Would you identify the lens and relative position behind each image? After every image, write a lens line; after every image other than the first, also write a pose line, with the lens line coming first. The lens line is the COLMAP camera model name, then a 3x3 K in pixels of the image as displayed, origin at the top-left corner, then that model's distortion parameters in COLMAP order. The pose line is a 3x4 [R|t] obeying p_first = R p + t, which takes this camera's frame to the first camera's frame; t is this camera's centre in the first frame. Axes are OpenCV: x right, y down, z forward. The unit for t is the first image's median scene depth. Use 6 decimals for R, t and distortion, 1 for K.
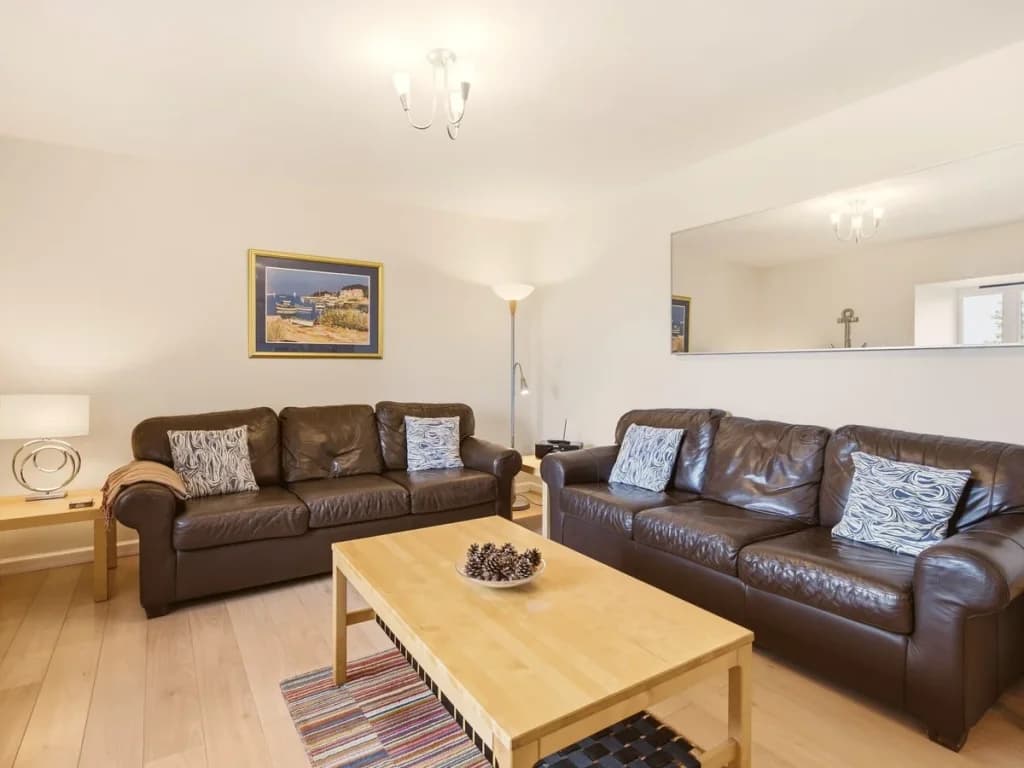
lens RADIAL K [[538.9, 0, 512.0], [0, 538.9, 384.0], [0, 0, 1]] dist [0.017287, 0.000239]
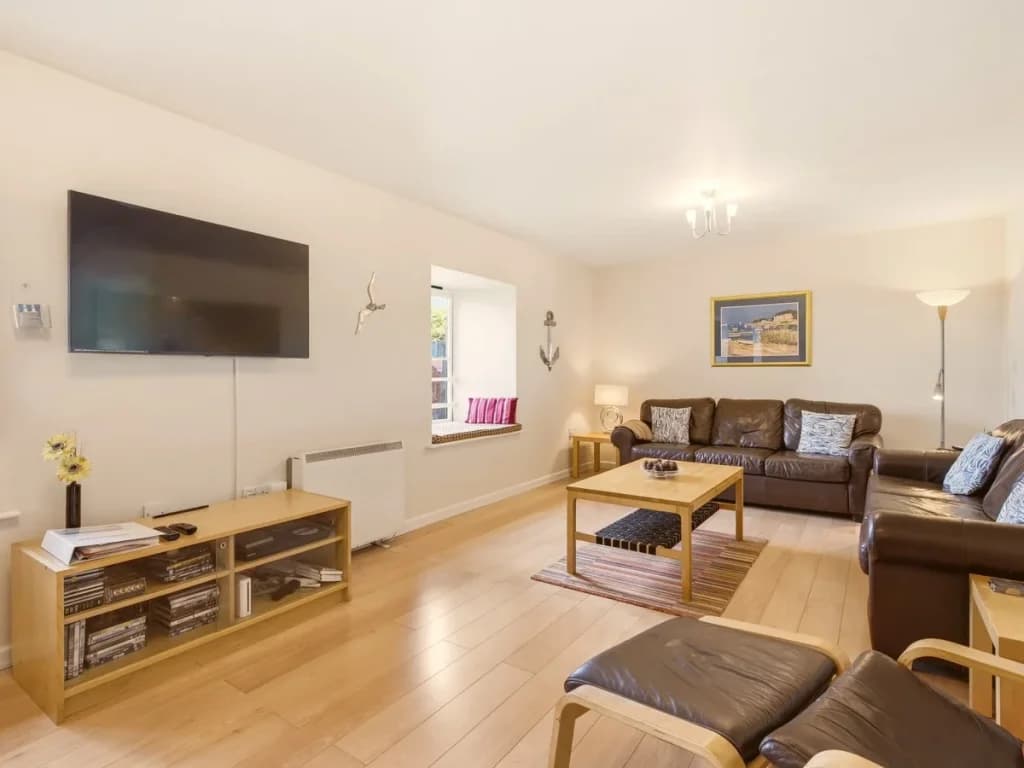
lens RADIAL K [[538.9, 0, 512.0], [0, 538.9, 384.0], [0, 0, 1]] dist [0.017287, 0.000239]
pose [[0.388898, 0.020335, -0.921056, 0.723415], [-0.027682, 0.999563, 0.010380, 0.002127], [0.920865, 0.021460, 0.389291, -0.148081]]
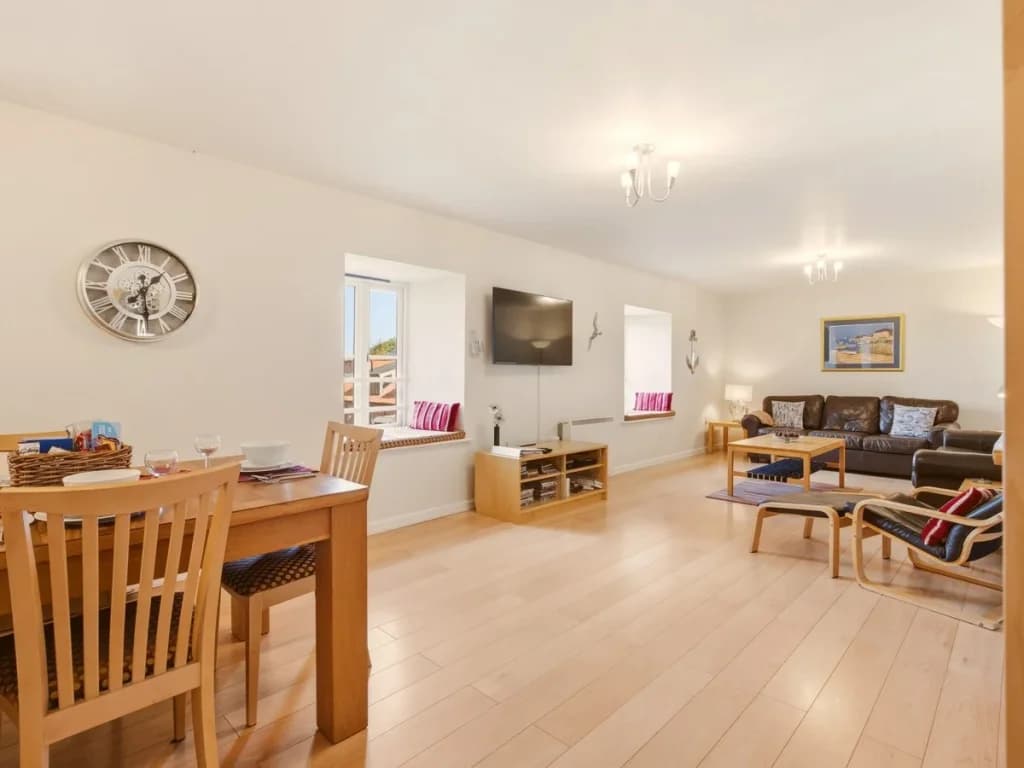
lens RADIAL K [[538.9, 0, 512.0], [0, 538.9, 384.0], [0, 0, 1]] dist [0.017287, 0.000239]
pose [[0.237265, 0.020374, -0.971231, 1.208265], [-0.035542, 0.999293, 0.012280, 0.016313], [0.970795, 0.031605, 0.237822, -0.618071]]
